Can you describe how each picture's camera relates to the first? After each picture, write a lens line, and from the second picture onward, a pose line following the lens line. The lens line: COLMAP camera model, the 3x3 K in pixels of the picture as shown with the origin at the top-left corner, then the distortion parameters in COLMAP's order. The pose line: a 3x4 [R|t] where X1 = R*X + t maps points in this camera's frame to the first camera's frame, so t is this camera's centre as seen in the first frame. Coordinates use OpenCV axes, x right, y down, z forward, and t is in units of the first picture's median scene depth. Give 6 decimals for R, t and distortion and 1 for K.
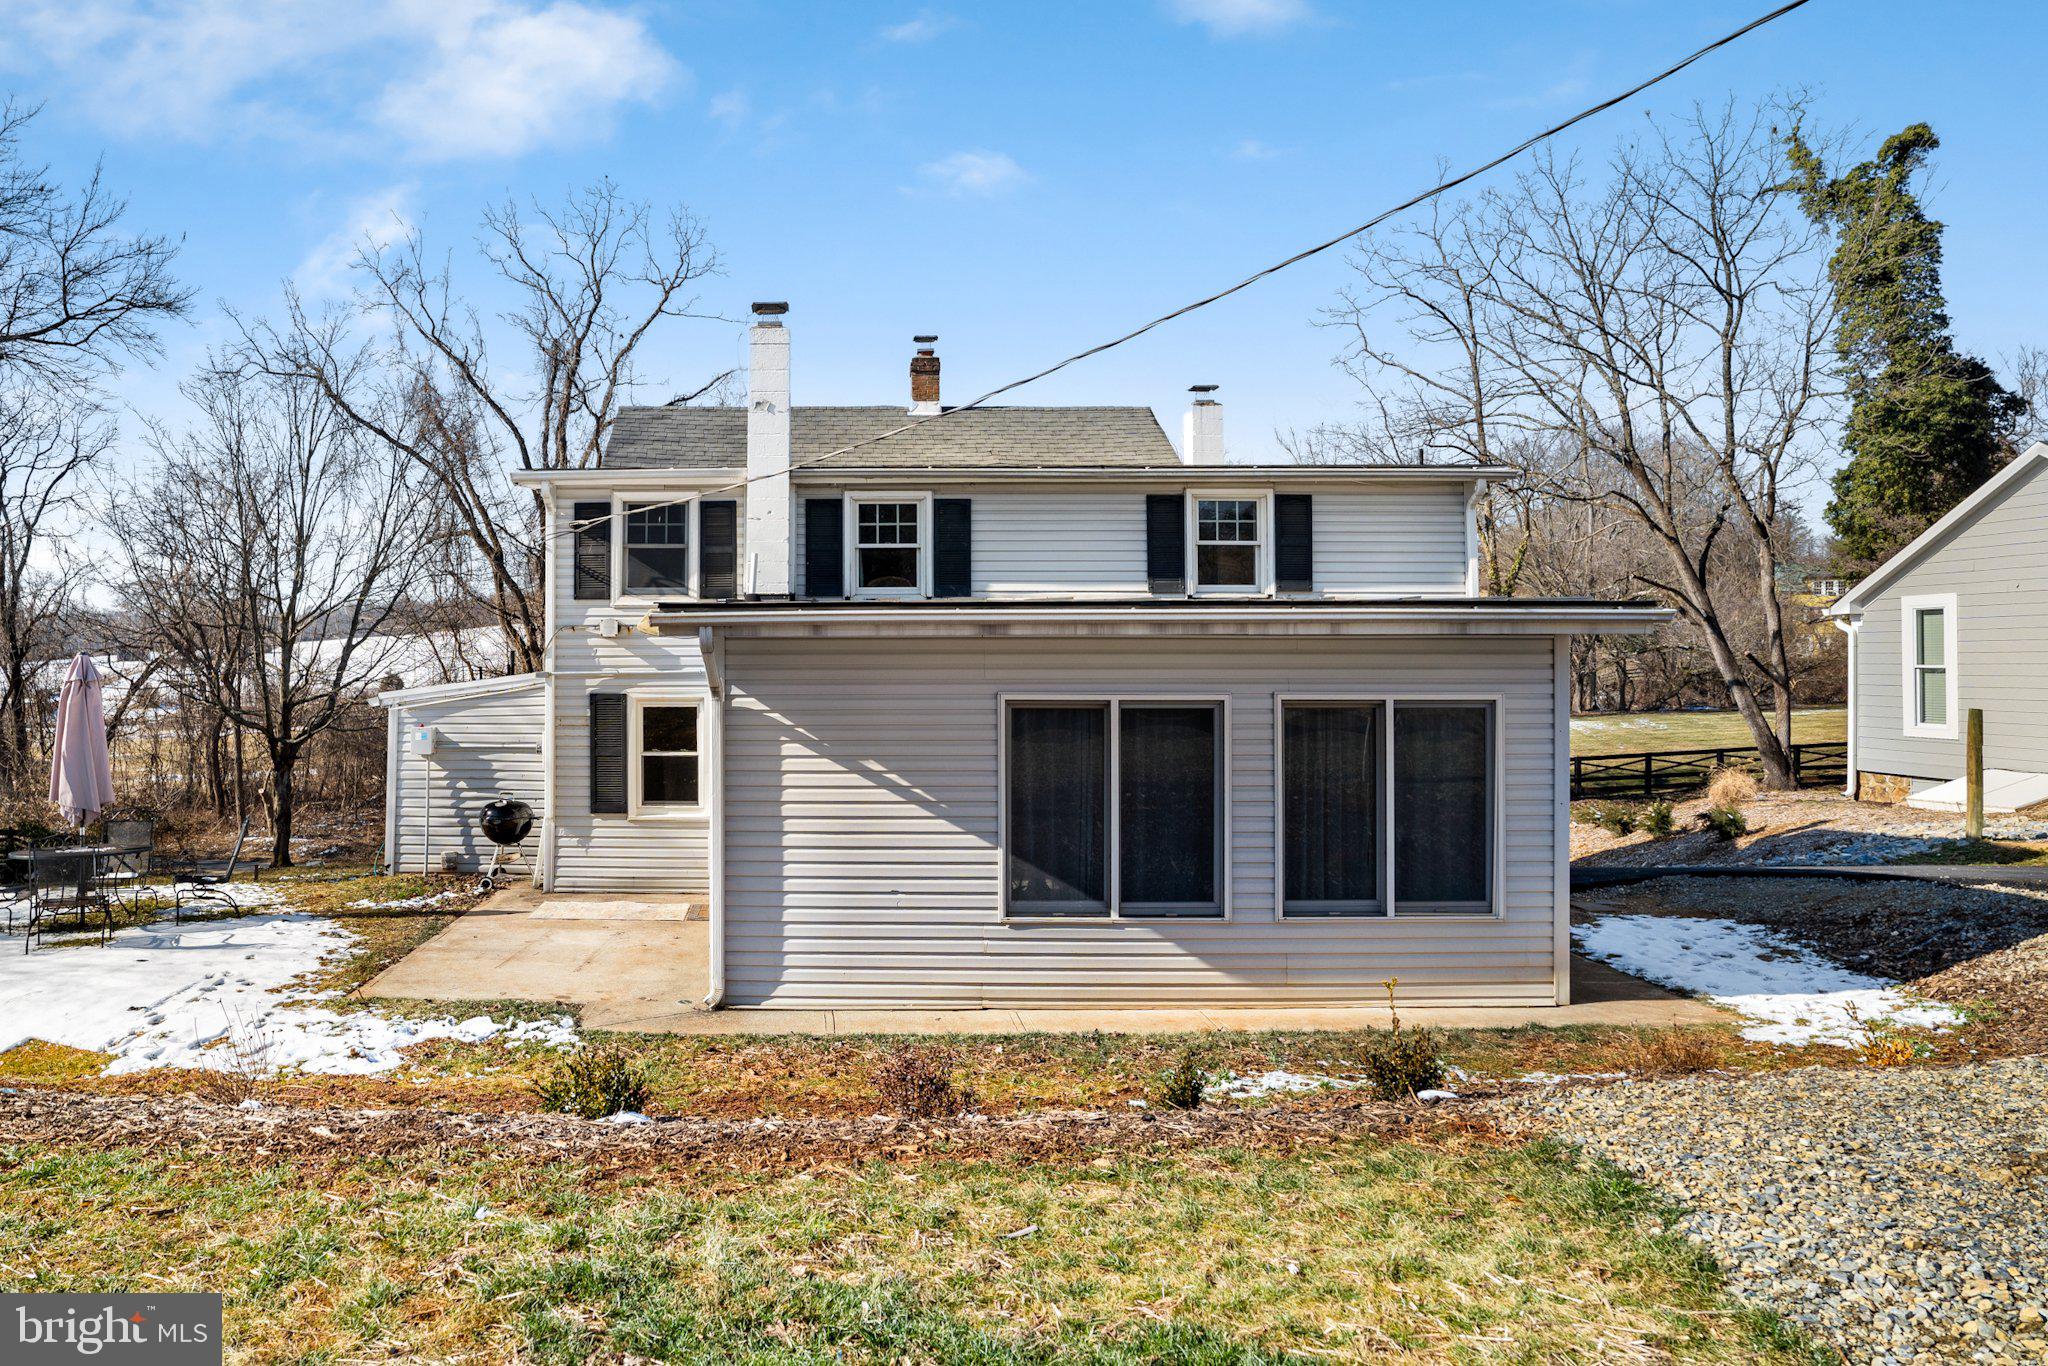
lens RADIAL K [[1182.4, 0, 1018.7], [0, 1182.4, 668.7], [0, 0, 1]] dist [-0.093730, 0.068276]
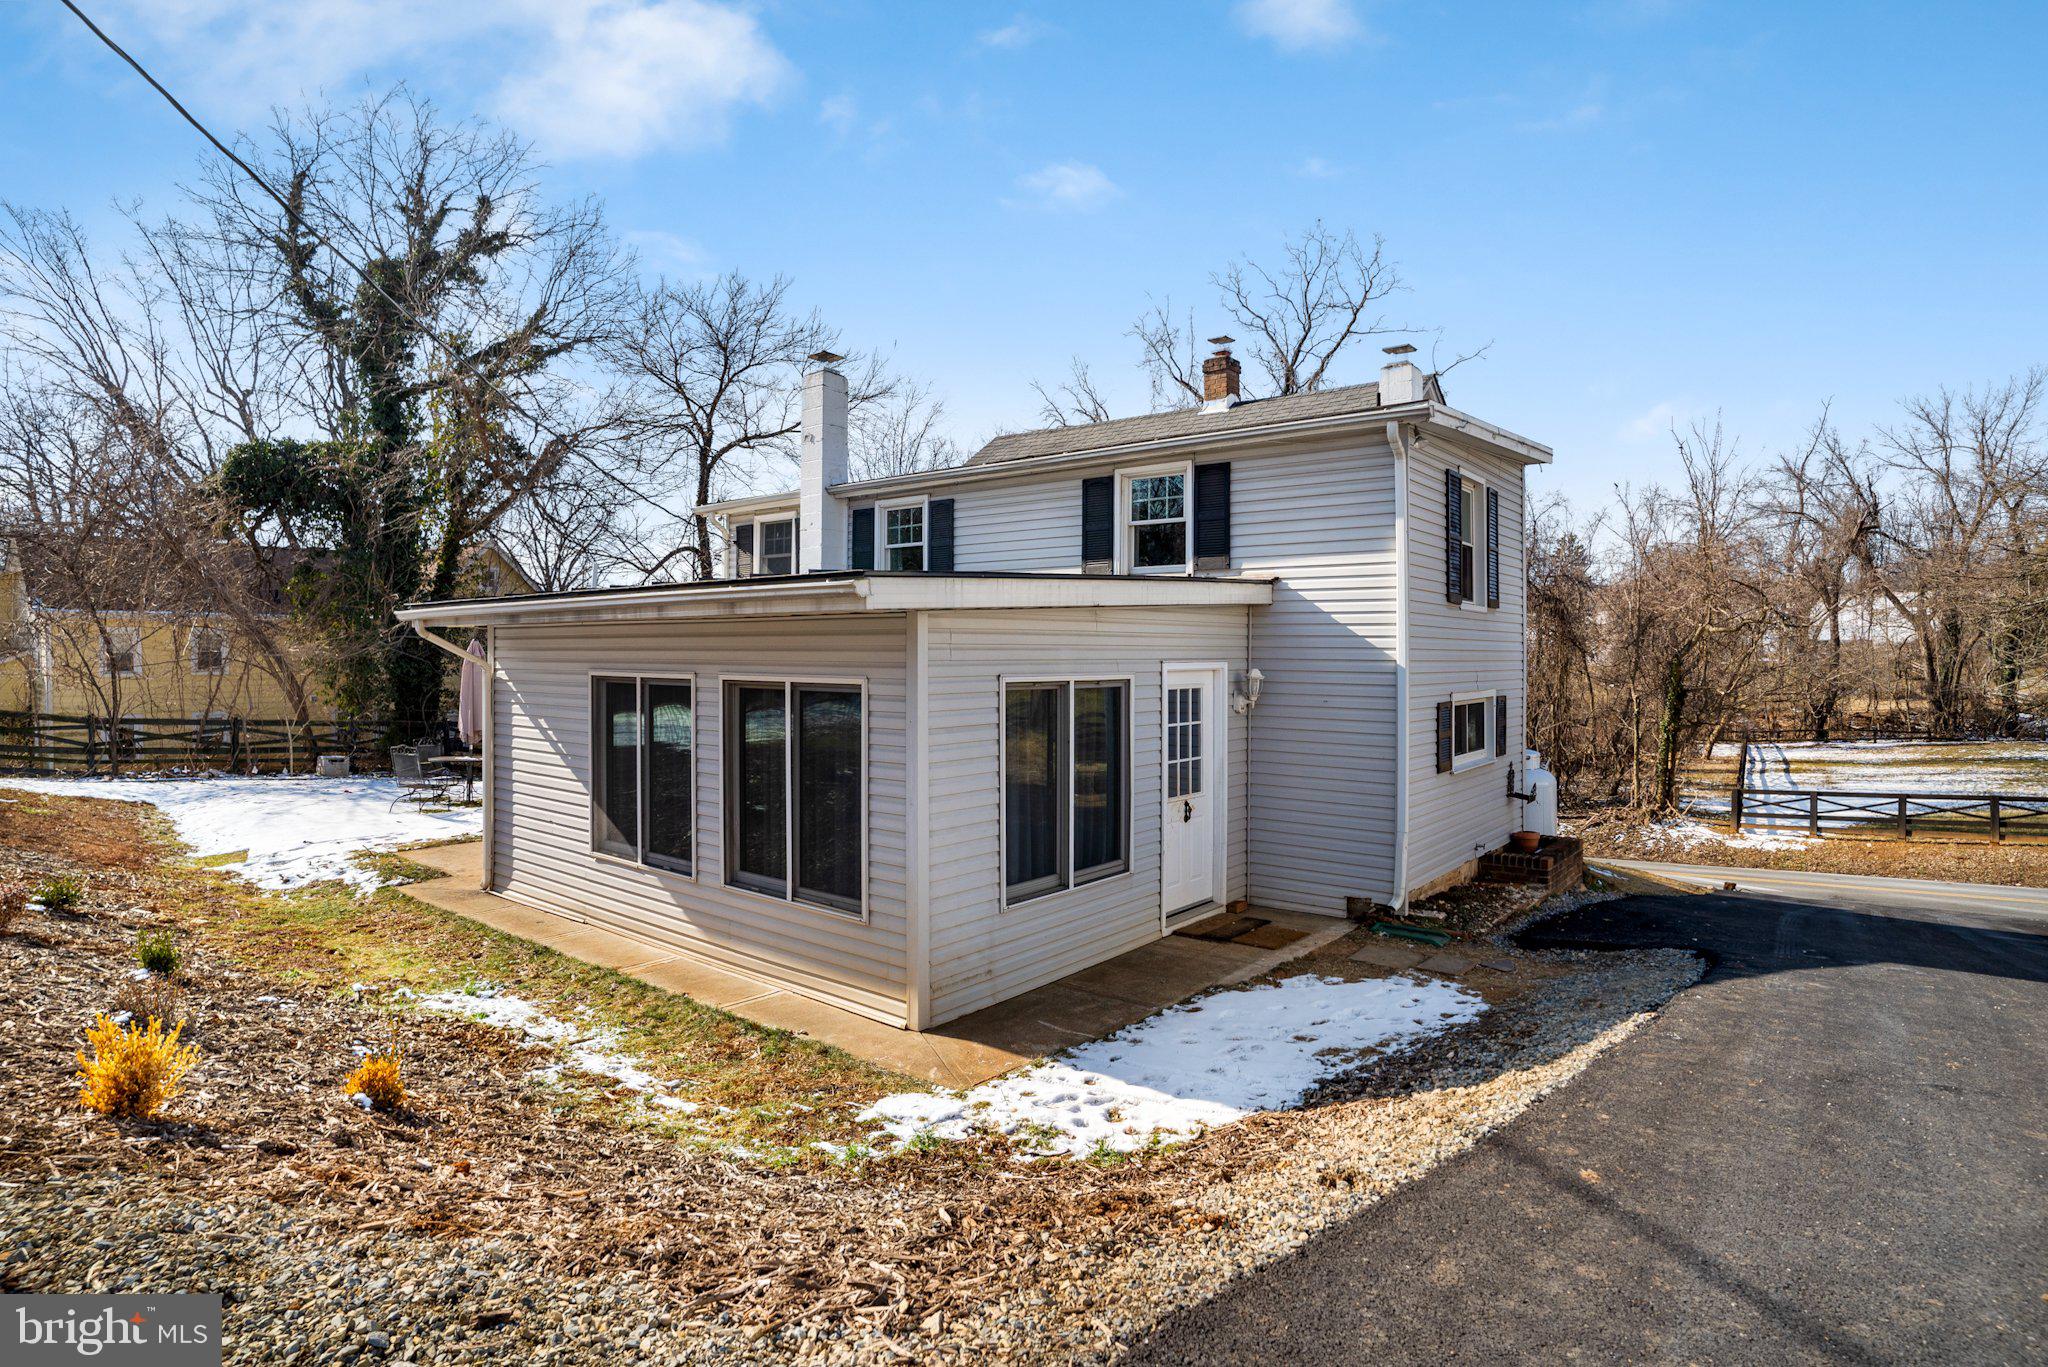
lens RADIAL K [[1045.0, 0, 1024.0], [0, 1045.0, 683.5], [0, 0, 1]] dist [-0.059891, 0.000034]
pose [[0.792615, 0.022931, -0.609290, 0.616262], [-0.005402, 0.999517, 0.030589, -0.000234], [0.609698, -0.020954, 0.792357, 0.259372]]
